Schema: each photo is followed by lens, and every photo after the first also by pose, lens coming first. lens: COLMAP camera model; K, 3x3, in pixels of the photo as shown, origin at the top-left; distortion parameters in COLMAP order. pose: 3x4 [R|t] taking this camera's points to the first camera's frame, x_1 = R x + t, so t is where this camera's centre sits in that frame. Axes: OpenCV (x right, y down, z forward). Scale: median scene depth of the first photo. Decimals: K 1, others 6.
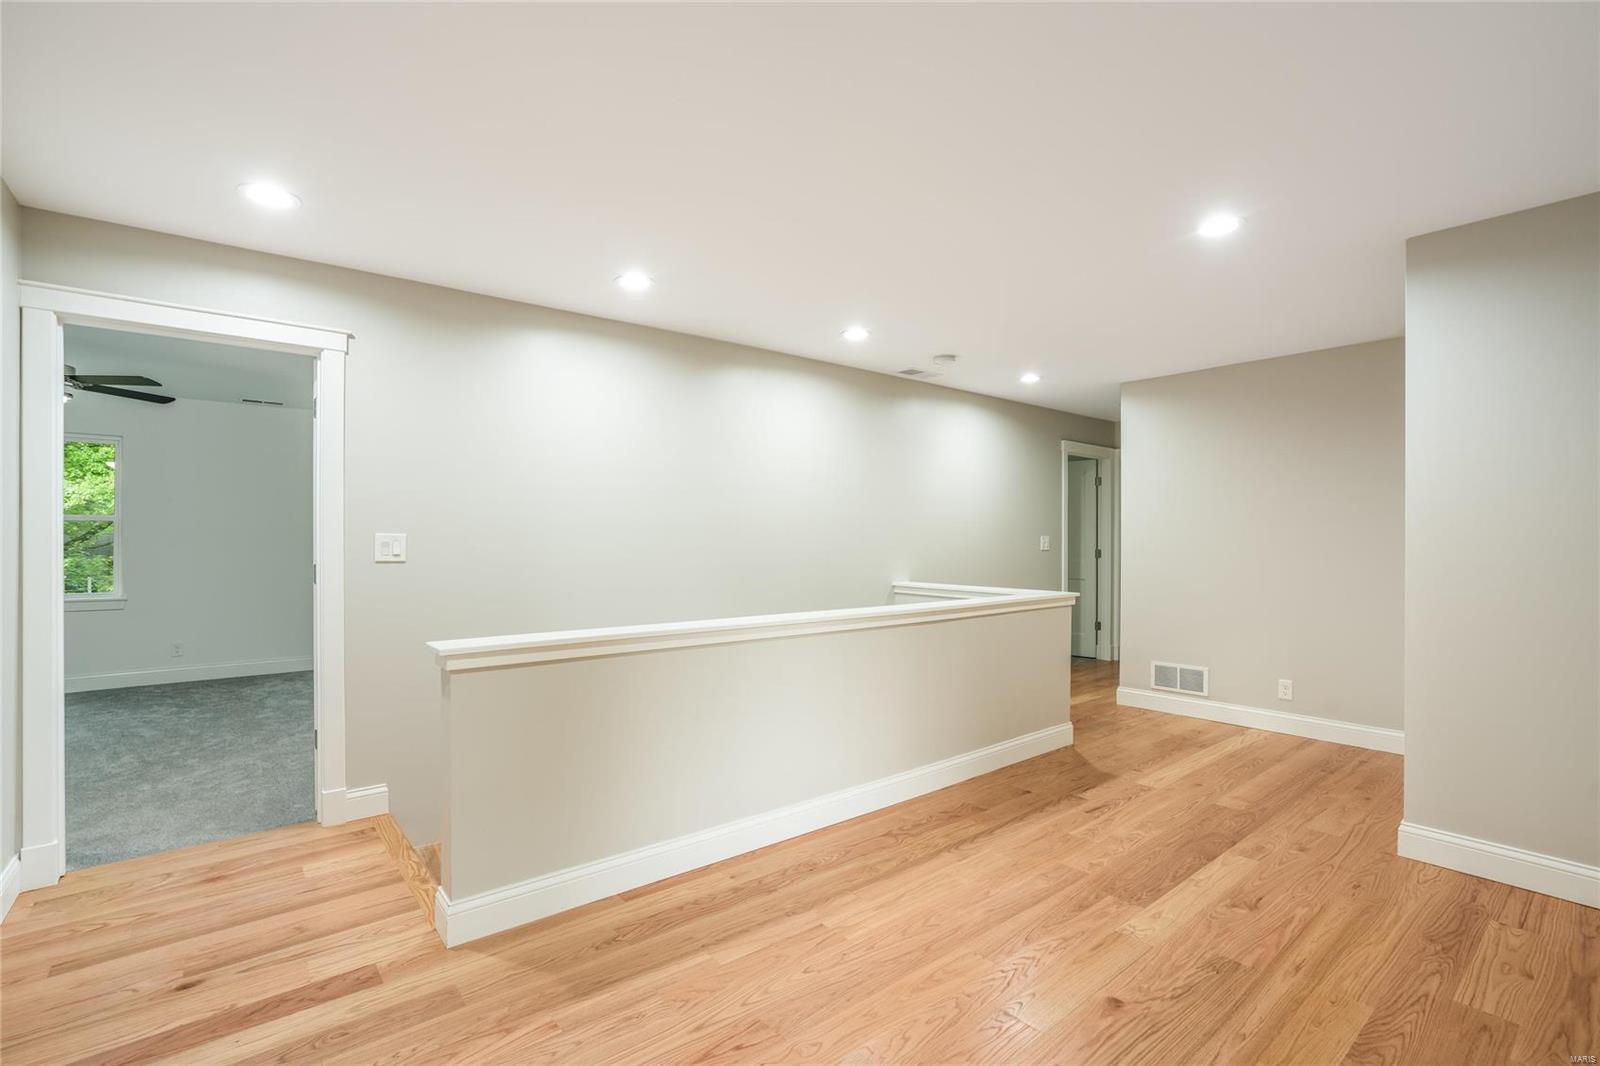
lens RADIAL K [[726.6, 0, 799.6], [0, 726.6, 537.9], [0, 0, 1]] dist [-0.028126, -0.000066]
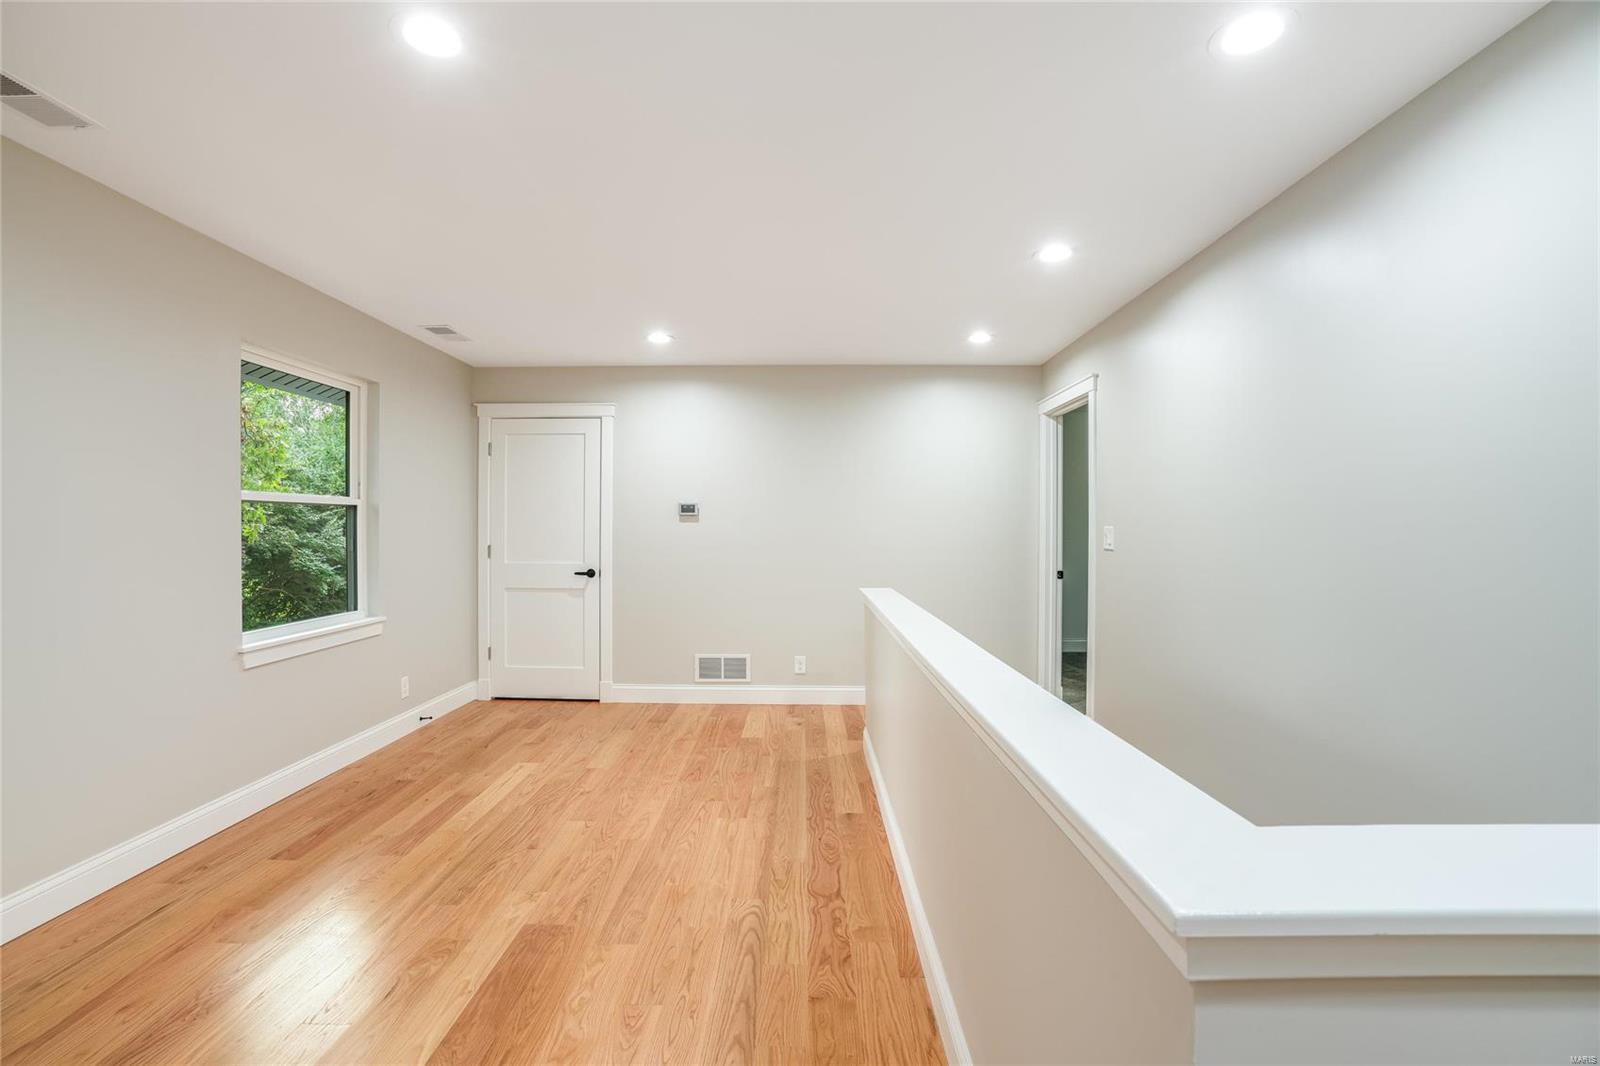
lens RADIAL K [[726.6, 0, 800.6], [0, 726.6, 534.2], [0, 0, 1]] dist [-0.028126, -0.000066]
pose [[-0.639180, -0.002073, -0.769054, 0.984247], [-0.000284, 0.999997, -0.002459, 0.008001], [0.769057, -0.001354, -0.639179, 1.897558]]
